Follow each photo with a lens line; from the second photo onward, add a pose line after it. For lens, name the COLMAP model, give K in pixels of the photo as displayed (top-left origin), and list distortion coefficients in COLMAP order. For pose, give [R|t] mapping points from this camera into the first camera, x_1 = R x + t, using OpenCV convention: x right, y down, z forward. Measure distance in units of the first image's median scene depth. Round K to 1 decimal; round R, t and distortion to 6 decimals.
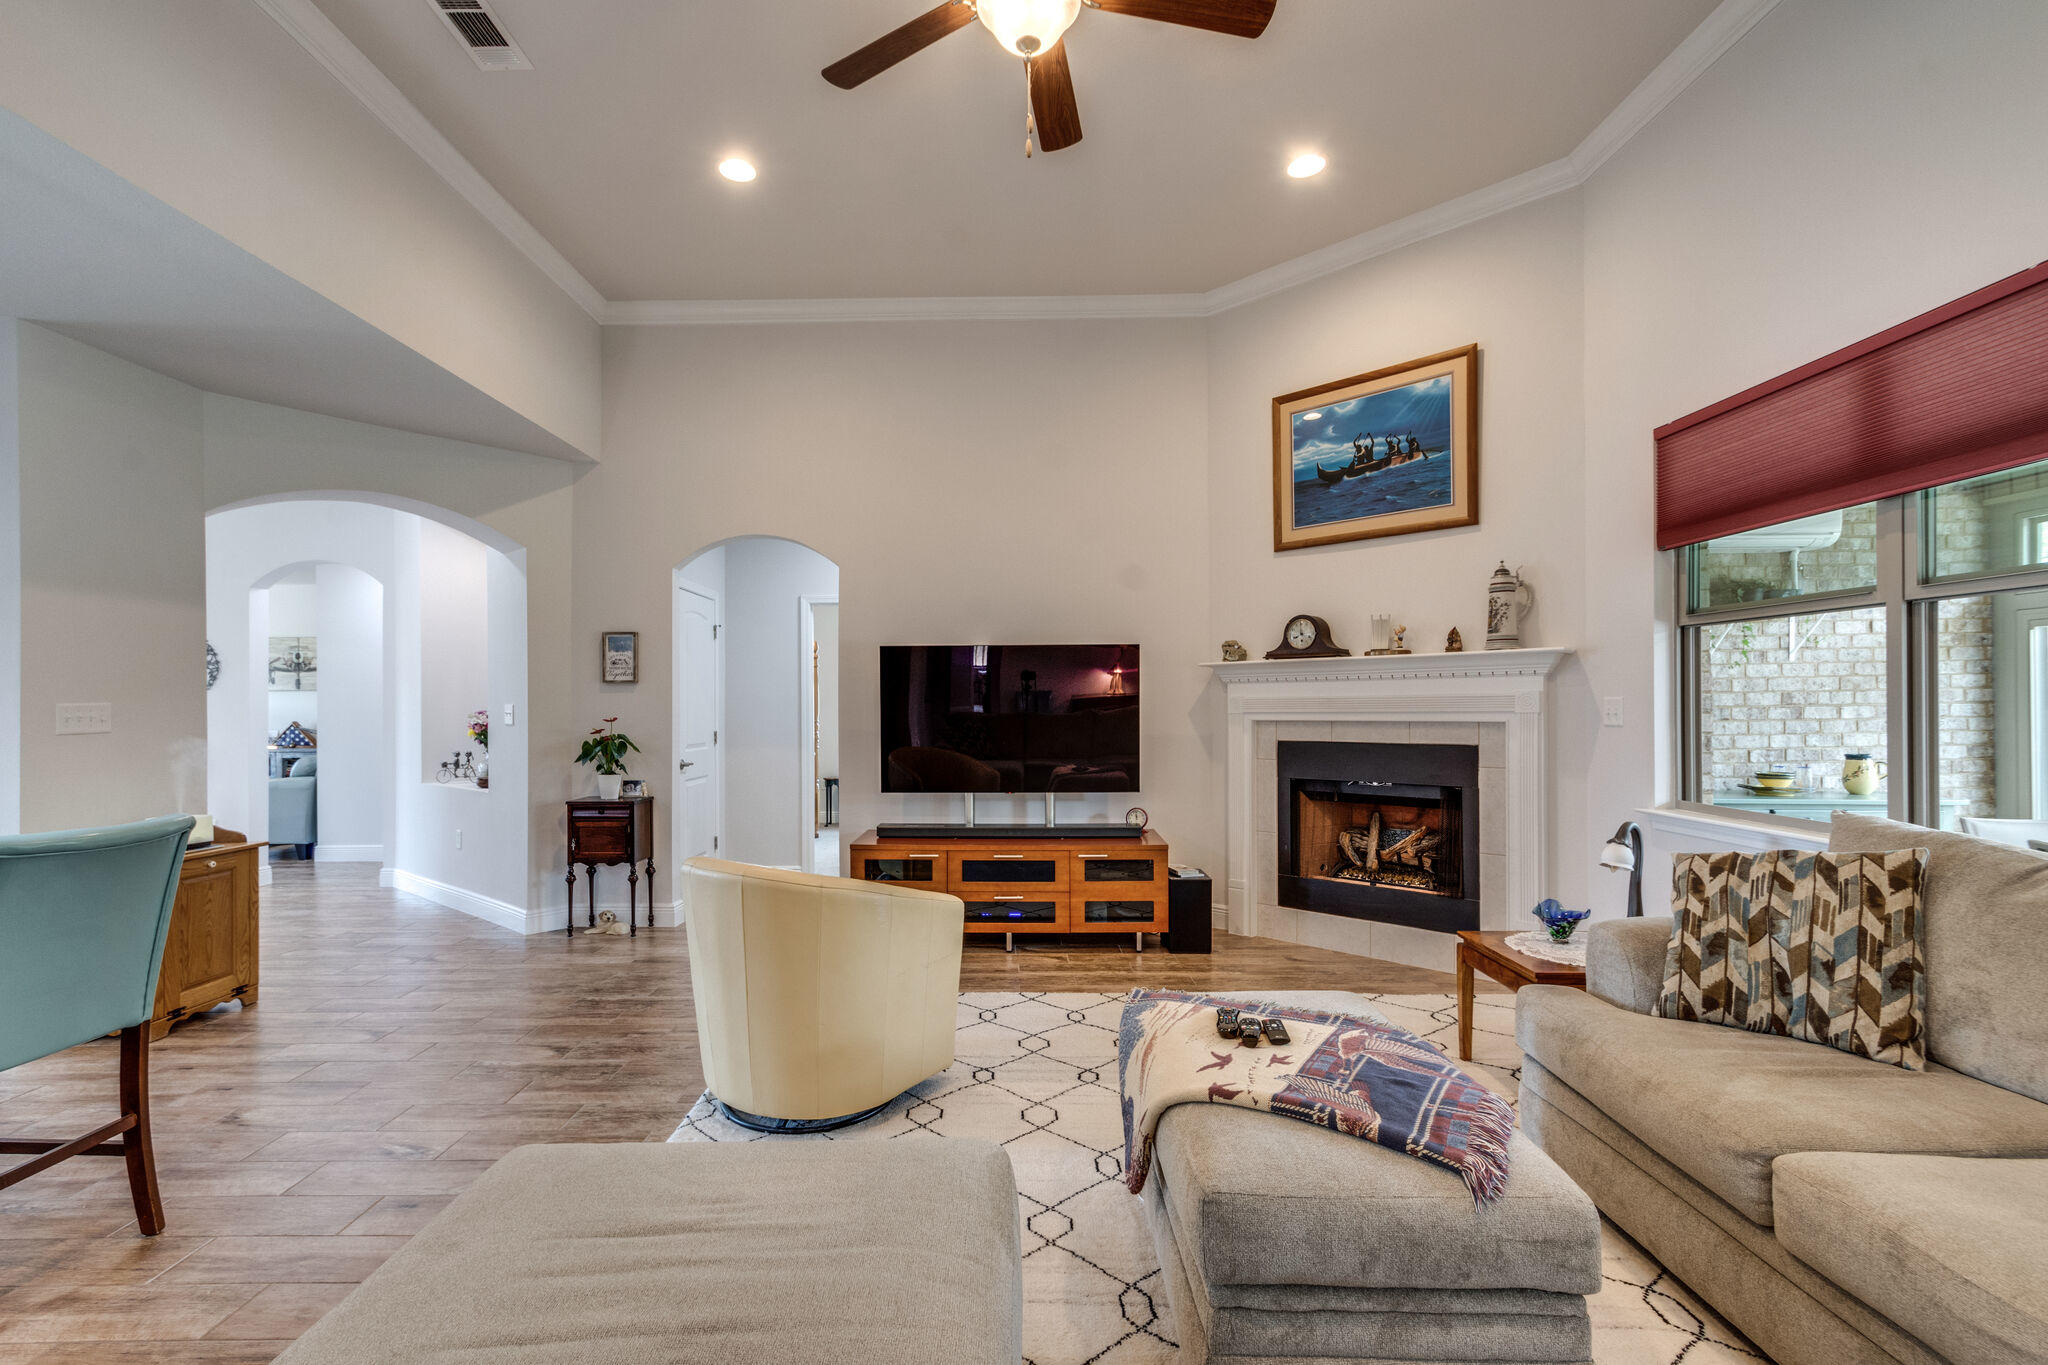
lens RADIAL K [[932.8, 0, 982.9], [0, 932.8, 705.0], [0, 0, 1]] dist [0.000077, 0.000516]
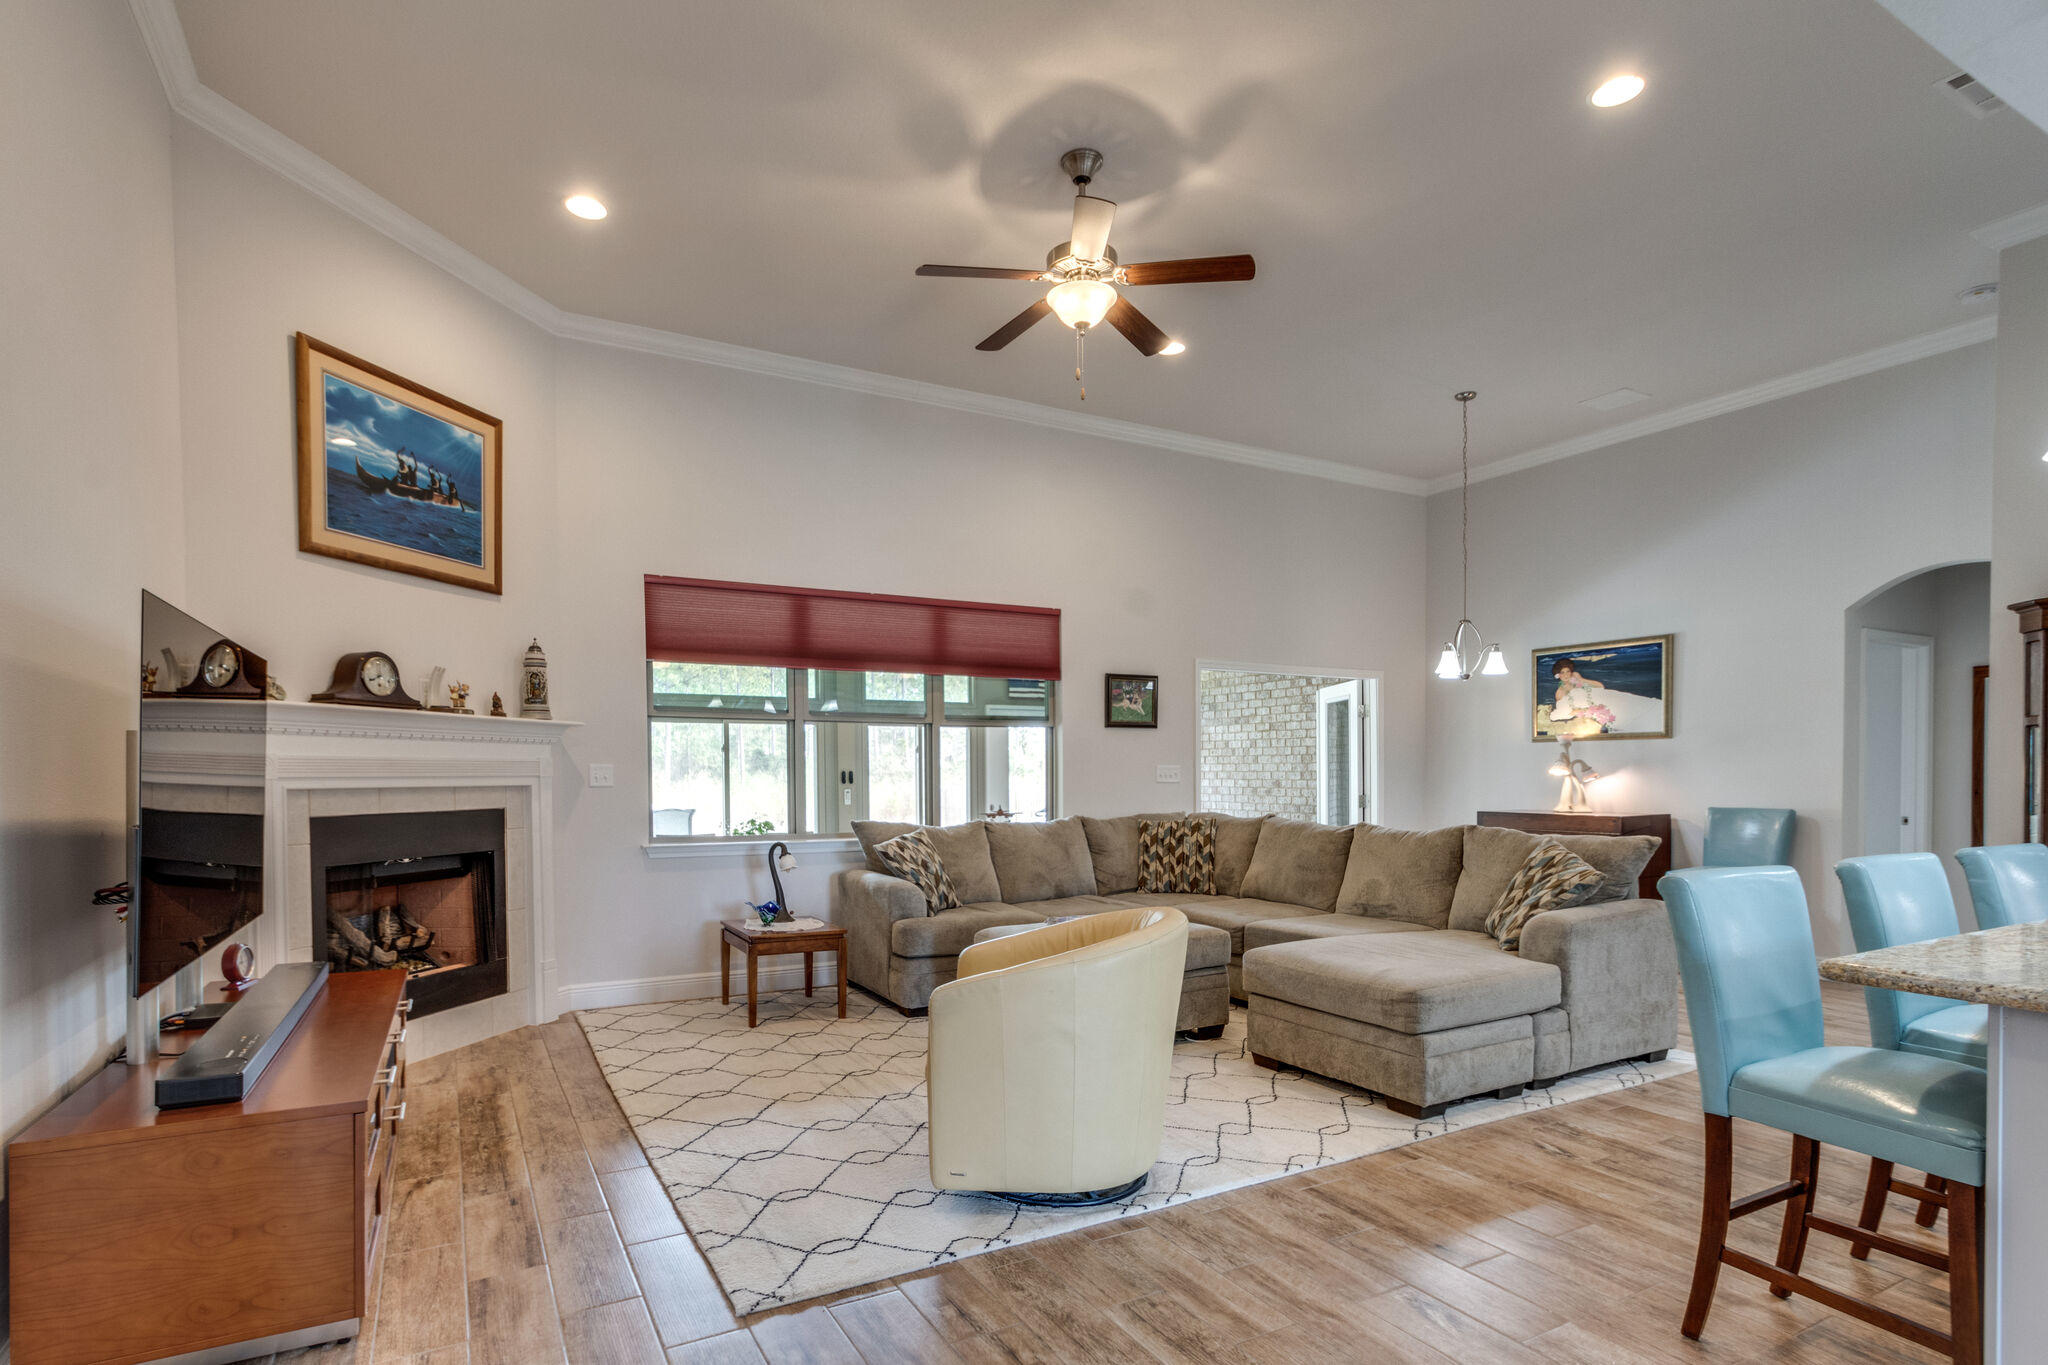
lens RADIAL K [[1035.1, 0, 1009.2], [0, 1035.1, 783.8], [0, 0, 1]] dist [0.000713, 0.001185]
pose [[-0.512903, -0.003362, 0.858440, -0.718085], [0.001664, 0.999987, 0.004910, 0.010622], [-0.858445, 0.003947, -0.512891, 1.062402]]
